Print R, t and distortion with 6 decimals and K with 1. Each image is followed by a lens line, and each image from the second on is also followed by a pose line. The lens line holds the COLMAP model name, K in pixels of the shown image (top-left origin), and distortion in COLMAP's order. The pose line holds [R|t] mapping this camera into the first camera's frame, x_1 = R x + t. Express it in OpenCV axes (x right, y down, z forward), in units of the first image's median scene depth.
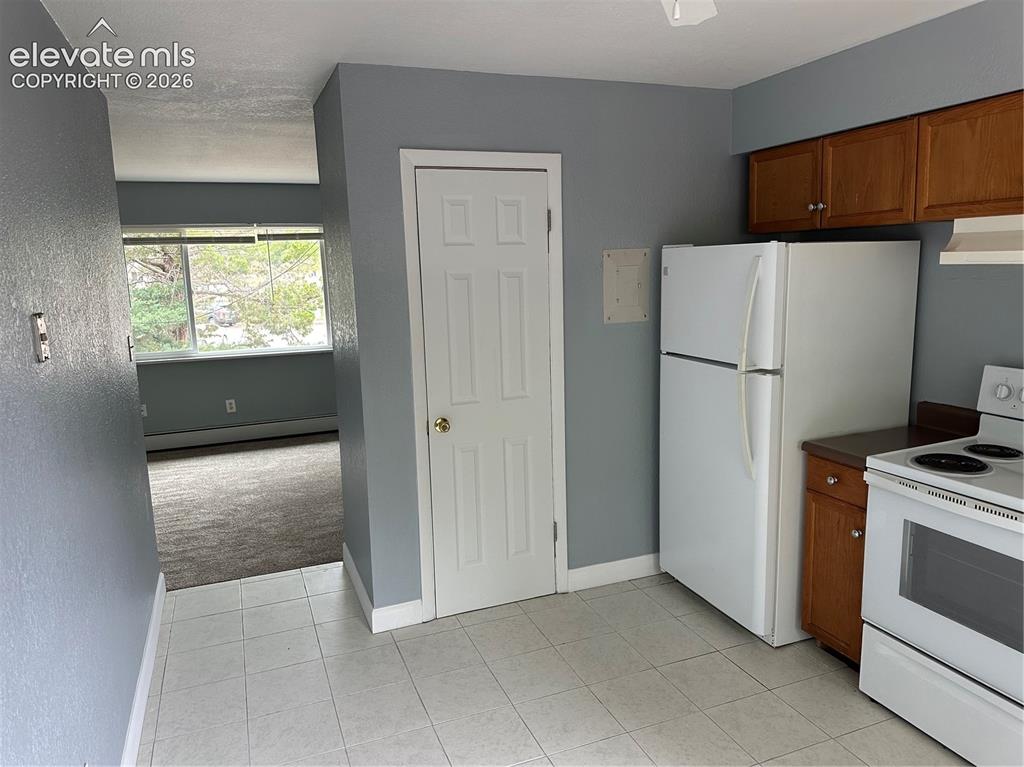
lens RADIAL K [[721.9, 0, 512.0], [0, 721.9, 383.5], [0, 0, 1]] dist [0.028074, -0.038299]
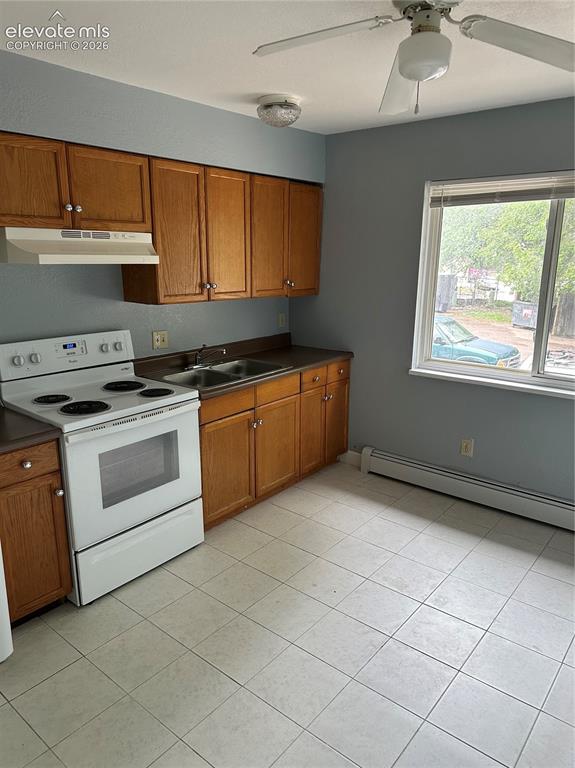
lens RADIAL K [[539.0, 0, 288.2], [0, 539.0, 387.7], [0, 0, 1]] dist [0.164981, -0.298707]
pose [[-0.485419, -0.183392, 0.854831, -0.392564], [0.152263, 0.945077, 0.289216, -0.140129], [-0.860921, 0.270550, -0.430835, 0.892625]]
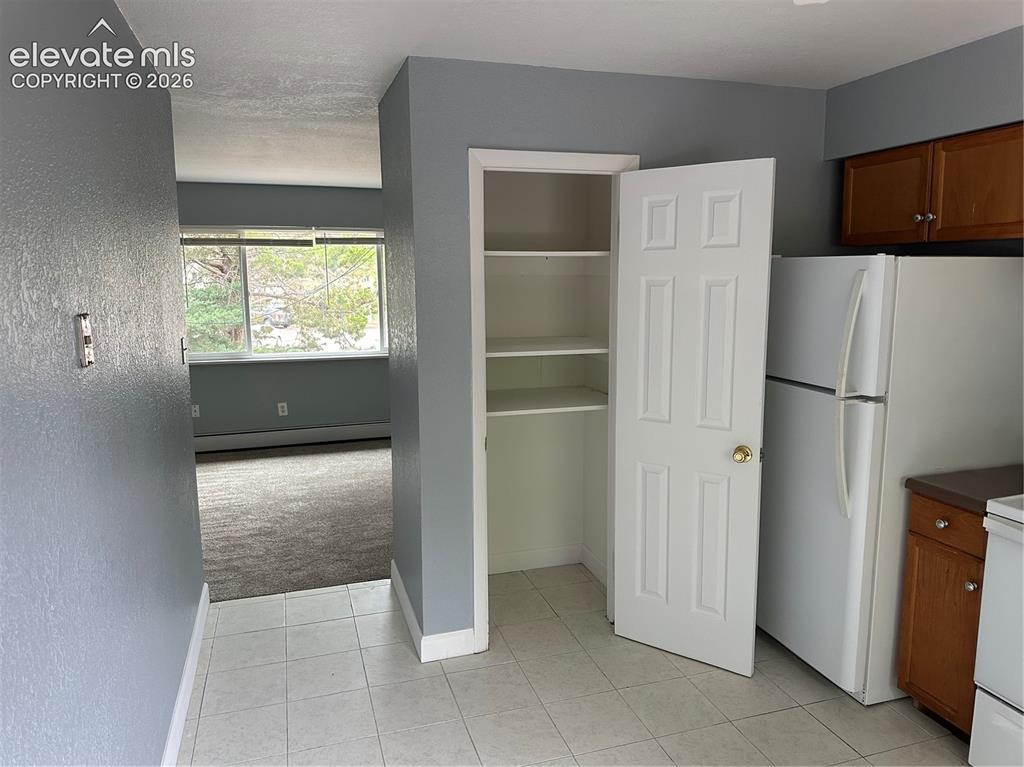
lens RADIAL K [[716.3, 0, 511.0], [0, 716.3, 378.4], [0, 0, 1]] dist [0.053381, -0.077956]
pose [[0.997480, 0.032082, -0.063283, -0.031405], [-0.033216, 0.999304, -0.016952, -0.010876], [0.062695, 0.019011, 0.997852, 0.074351]]
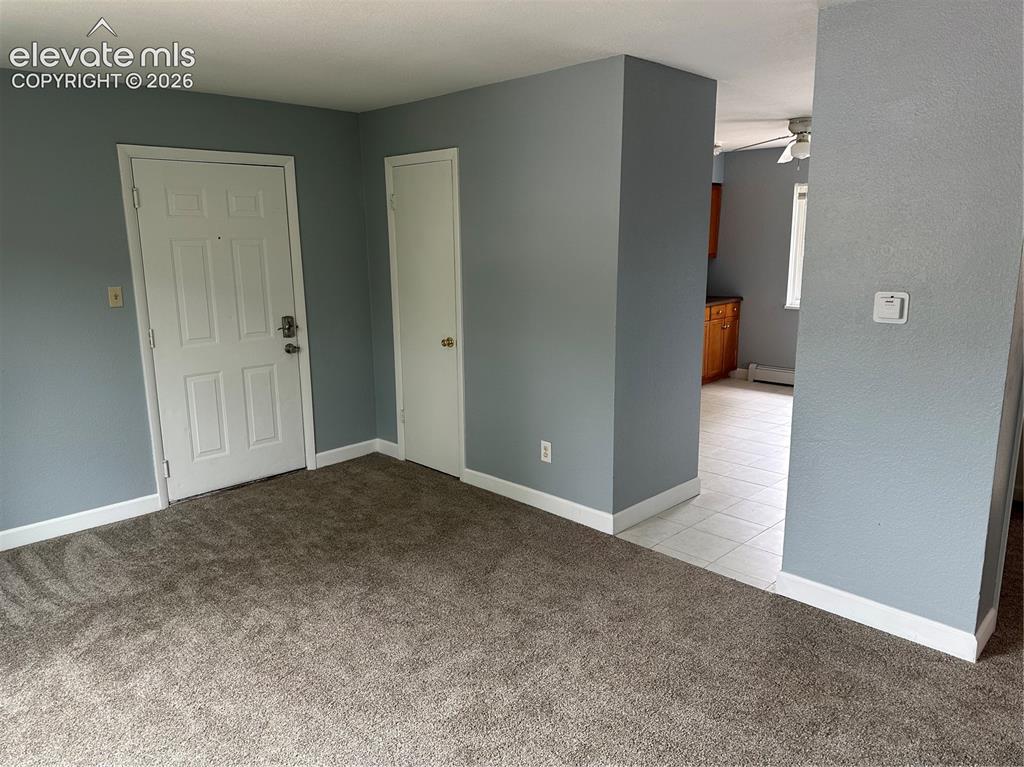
lens RADIAL K [[730.2, 0, 508.3], [0, 730.2, 381.3], [0, 0, 1]] dist [0.094981, -0.137725]
pose [[-0.393816, -0.147035, 0.907353, -1.410089], [0.171906, 0.957925, 0.229842, -0.270174], [-0.902971, 0.246495, -0.351970, 1.908045]]
